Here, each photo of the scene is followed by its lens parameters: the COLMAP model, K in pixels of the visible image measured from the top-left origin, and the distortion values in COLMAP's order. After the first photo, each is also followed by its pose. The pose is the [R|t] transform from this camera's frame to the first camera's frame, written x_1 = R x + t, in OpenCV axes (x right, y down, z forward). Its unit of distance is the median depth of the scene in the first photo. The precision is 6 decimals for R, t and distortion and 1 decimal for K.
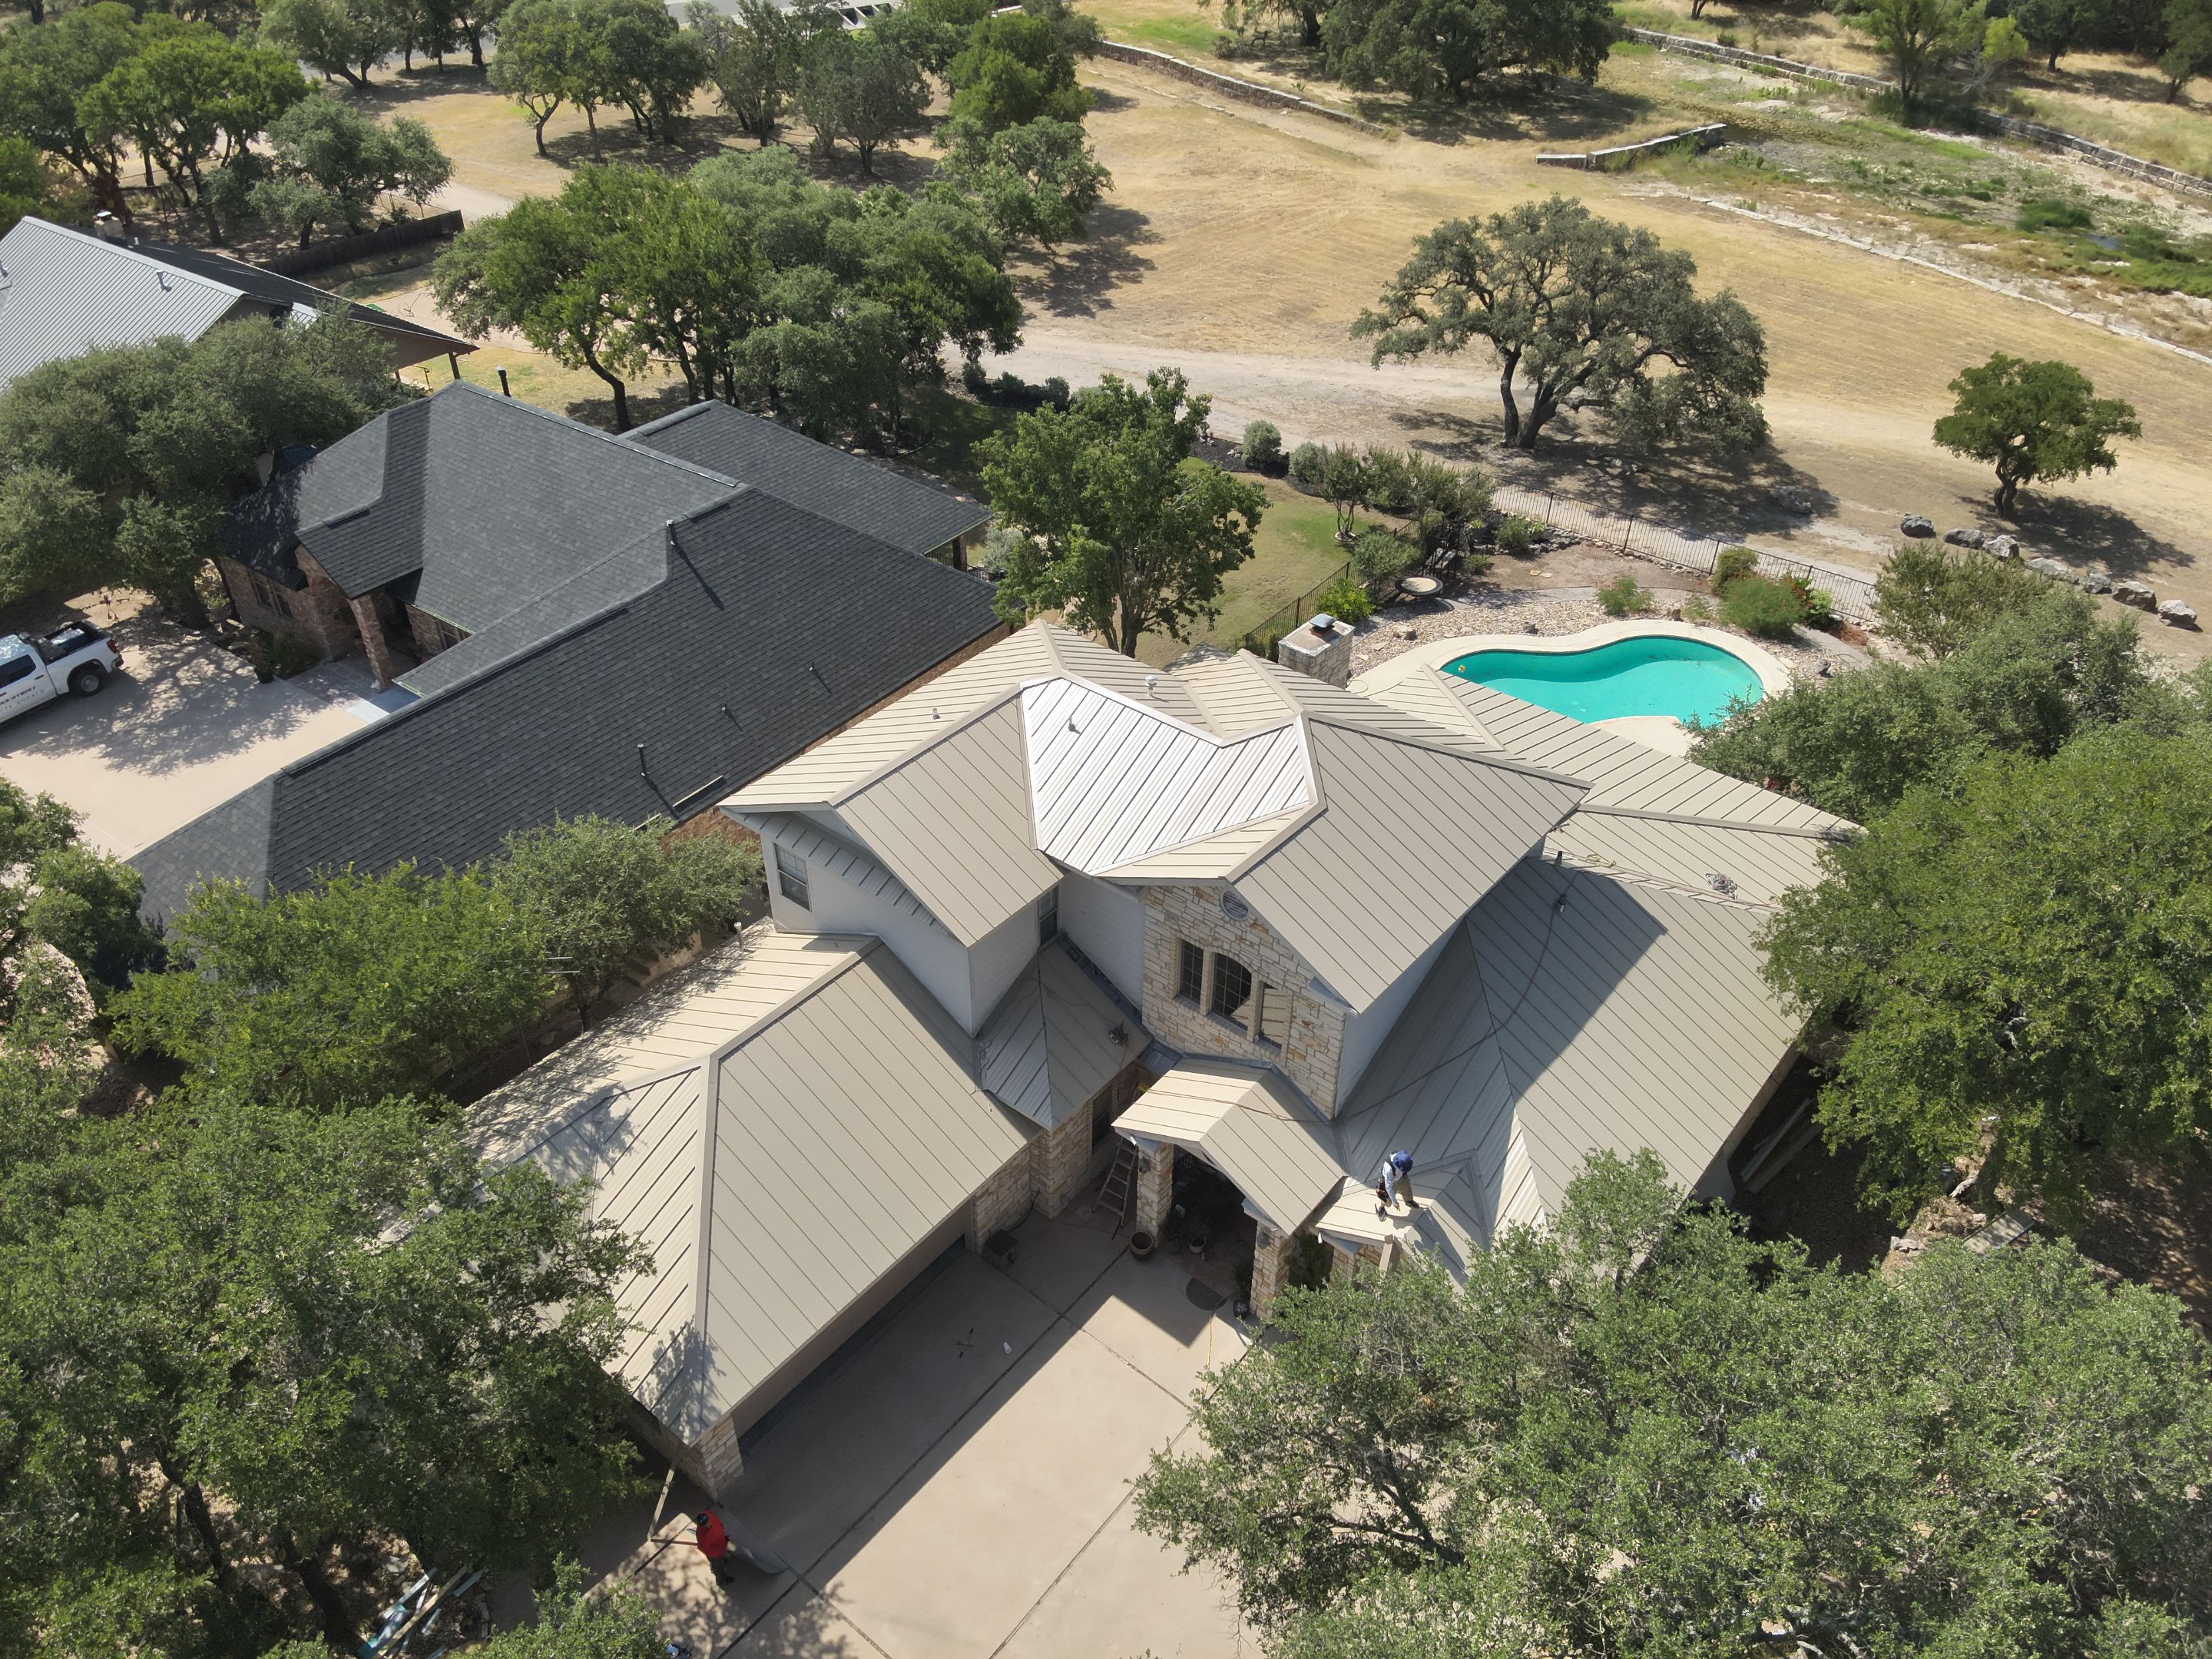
lens RADIAL K [[1599.3, 0, 1092.9], [0, 1599.3, 833.4], [0, 0, 1]] dist [0.100389, -0.194286]
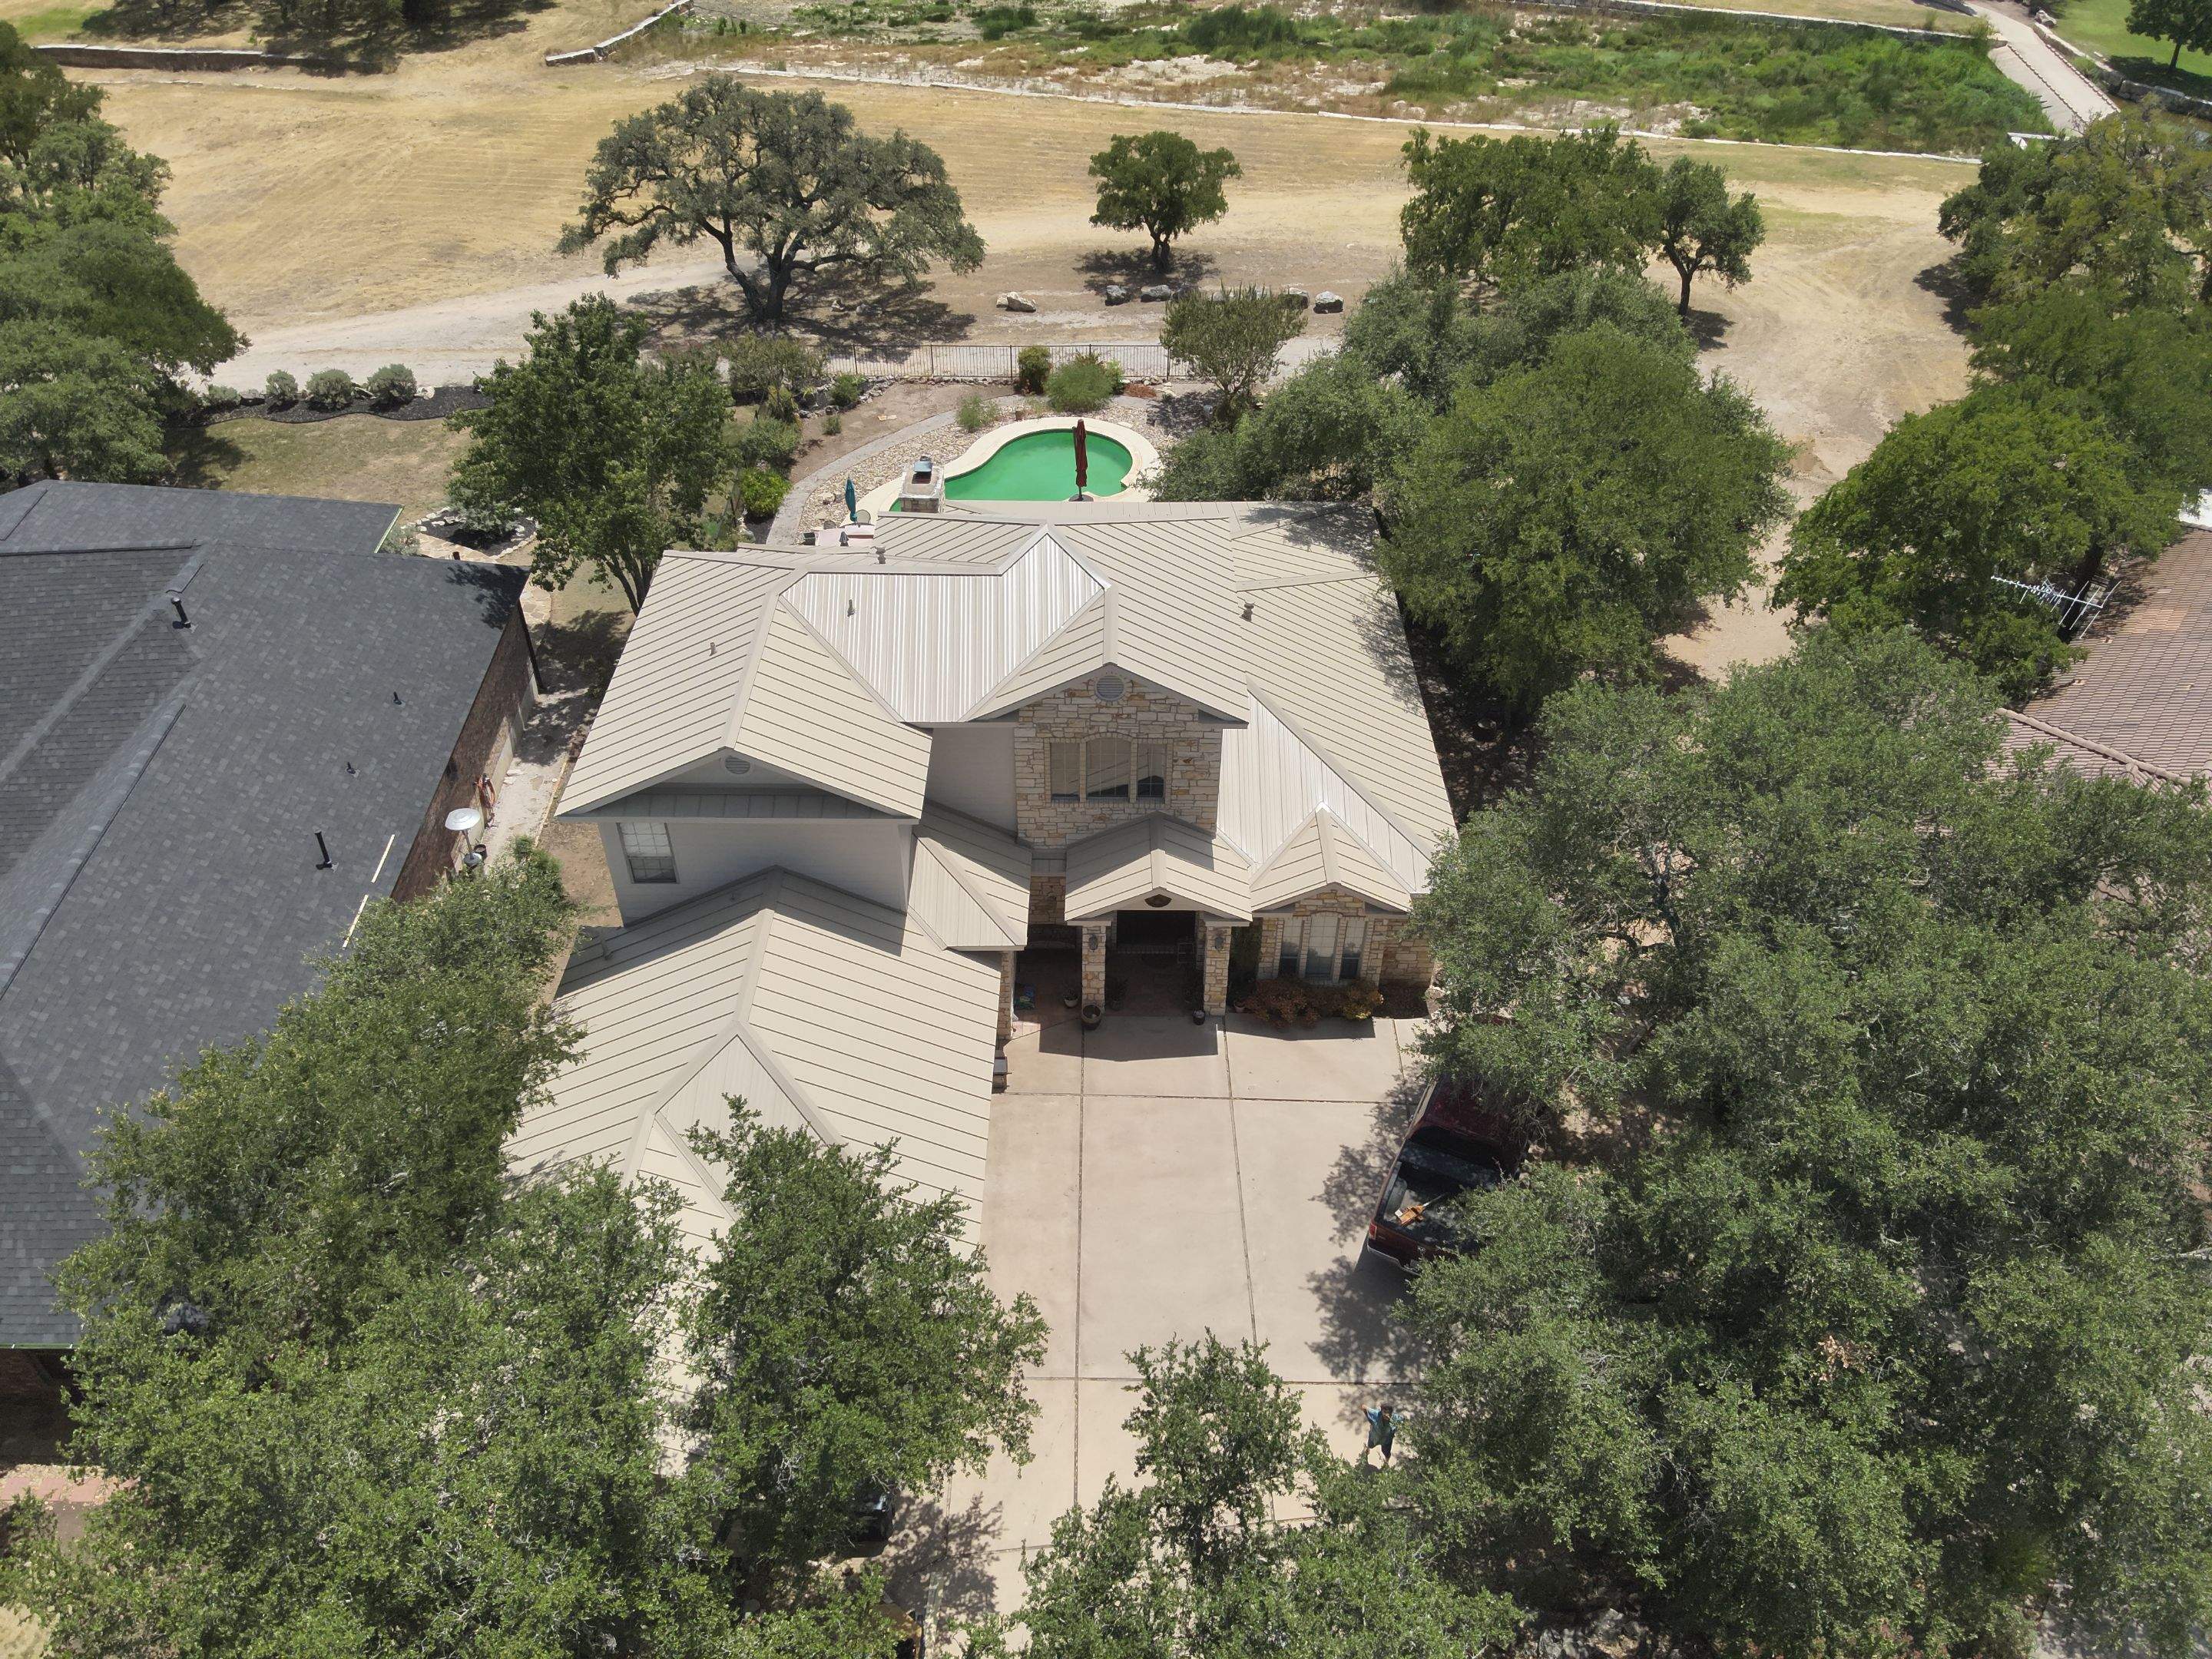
lens RADIAL K [[1599.3, 0, 1092.9], [0, 1599.3, 833.4], [0, 0, 1]] dist [0.100389, -0.194286]
pose [[0.777765, -0.403757, 0.481728, -0.224246], [0.378766, 0.912686, 0.153431, -0.017035], [-0.501615, 0.063128, 0.862785, 0.011412]]
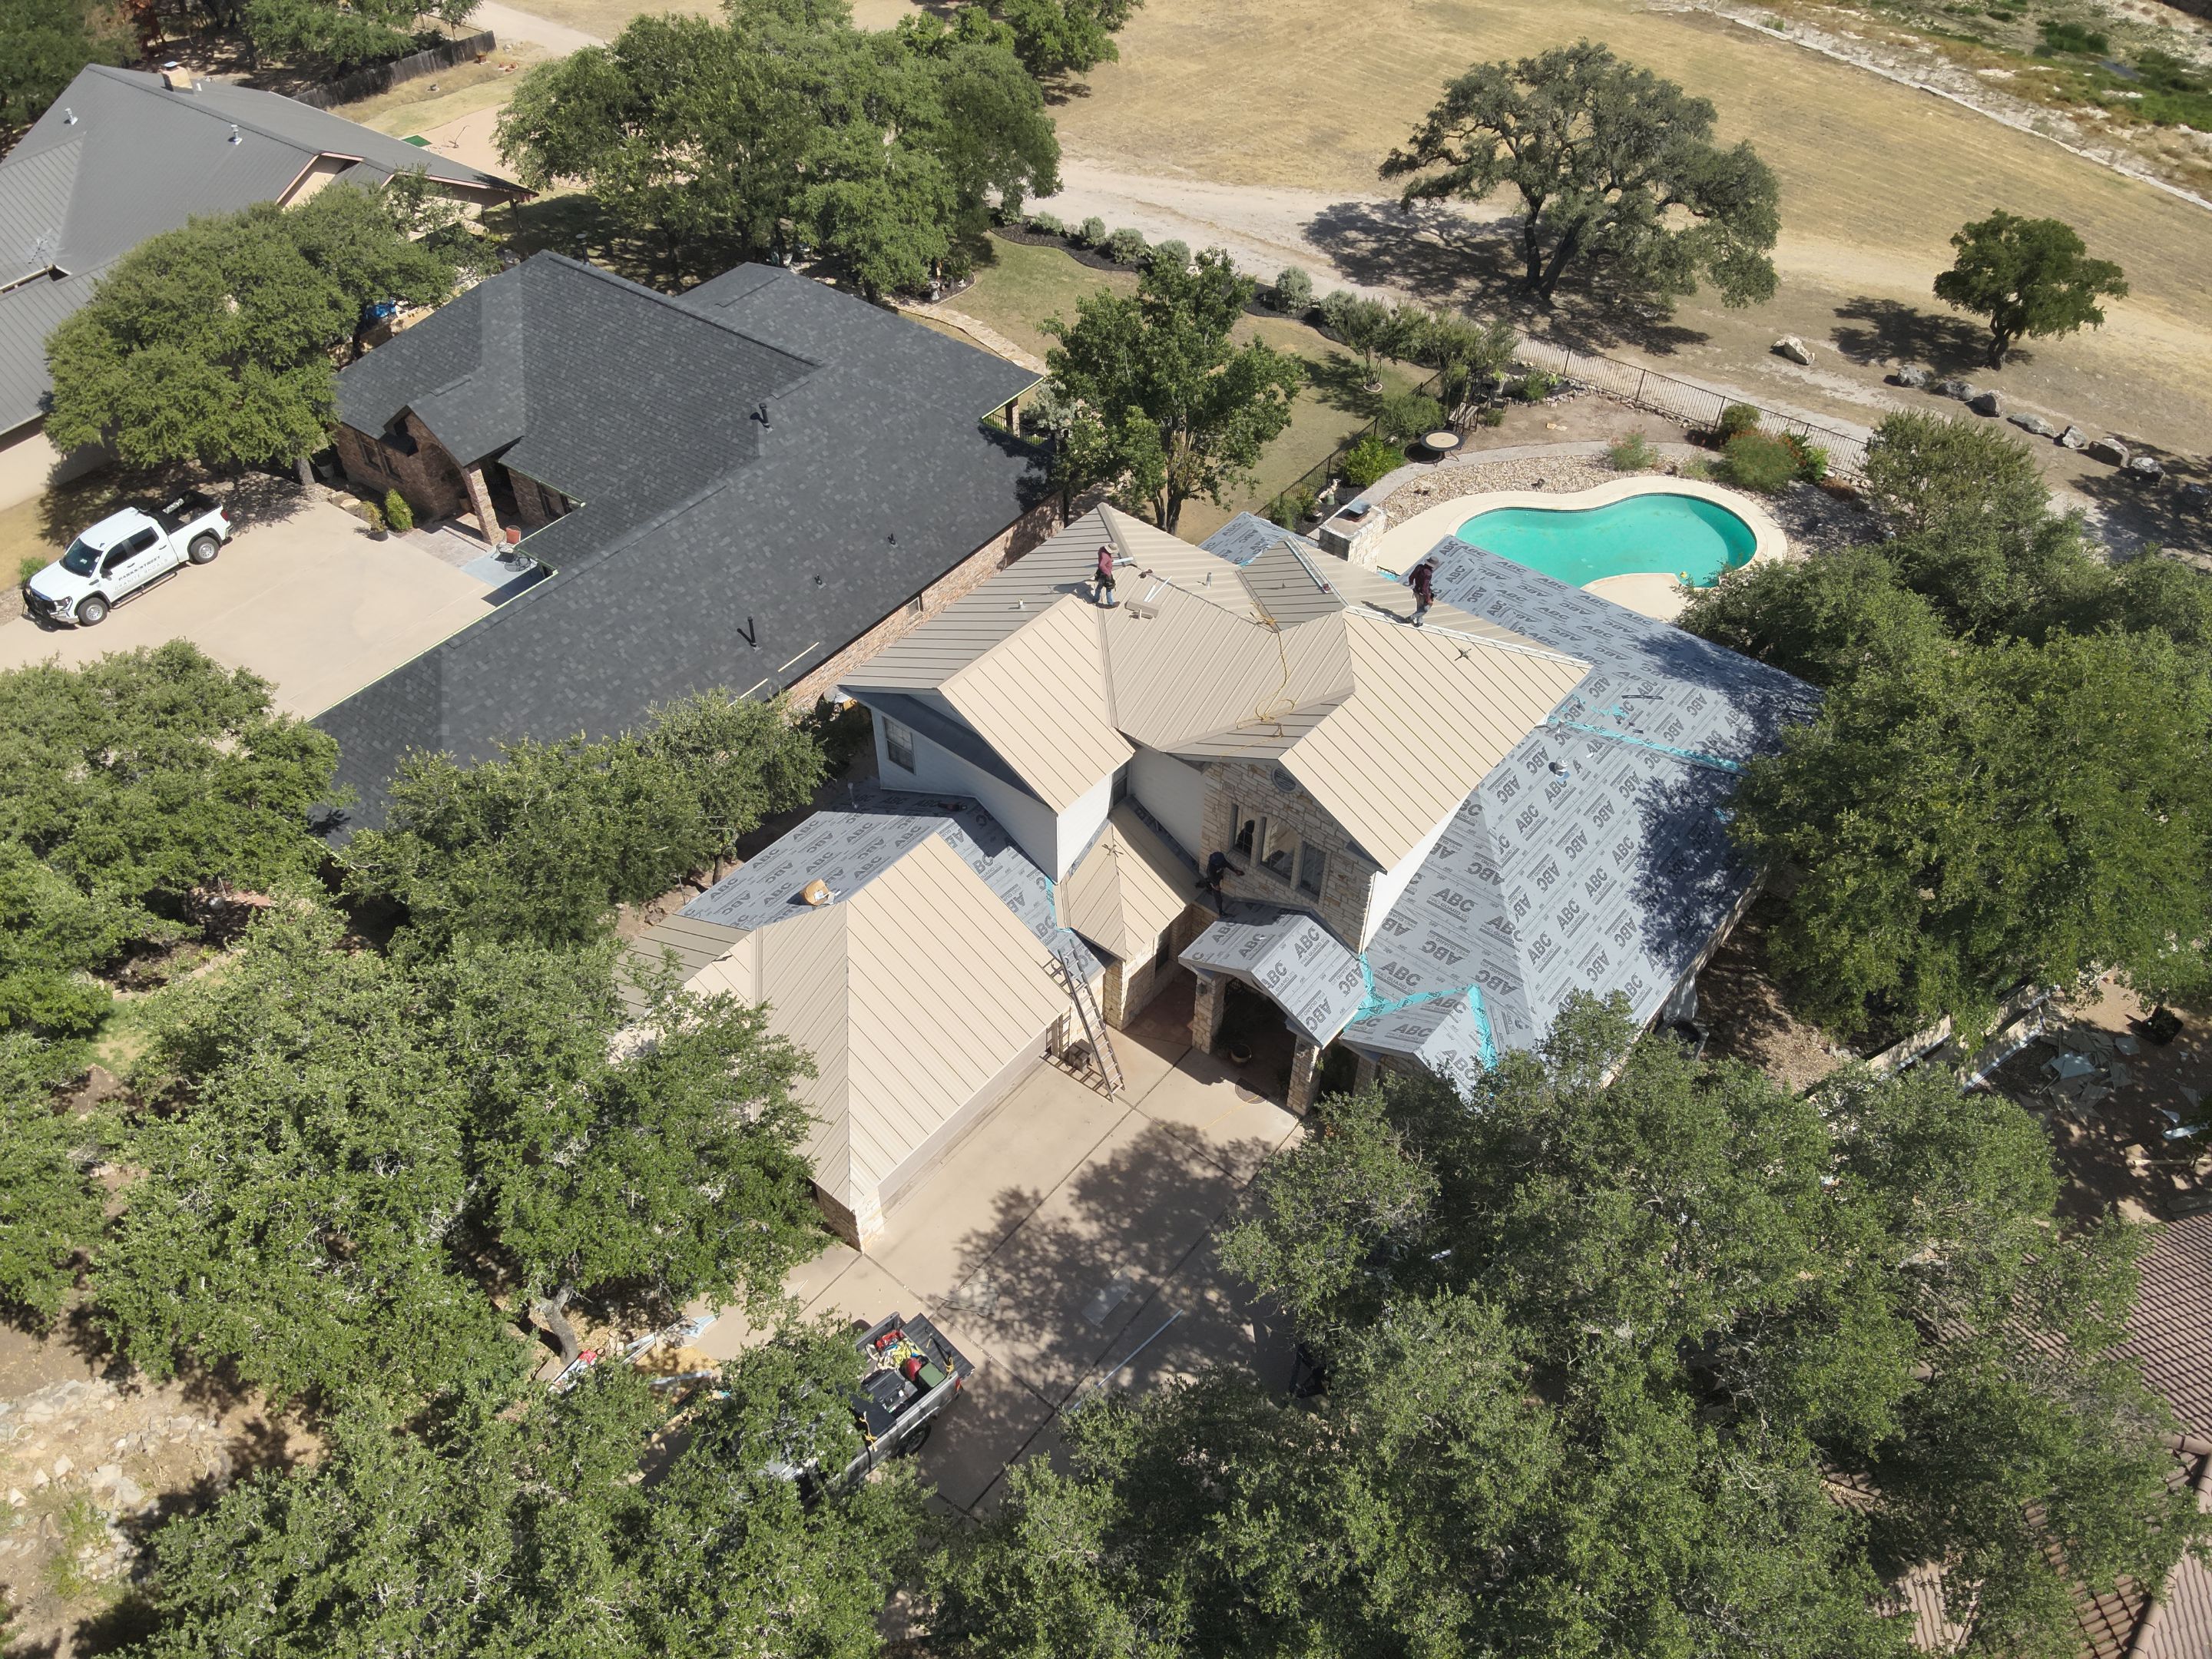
lens RADIAL K [[1599.3, 0, 1092.9], [0, 1599.3, 833.4], [0, 0, 1]] dist [0.100389, -0.194286]
pose [[0.999999, 0.001256, -0.000917, -0.023056], [-0.001125, 0.991465, 0.130371, -0.030632], [0.001073, -0.130370, 0.991465, -0.081237]]
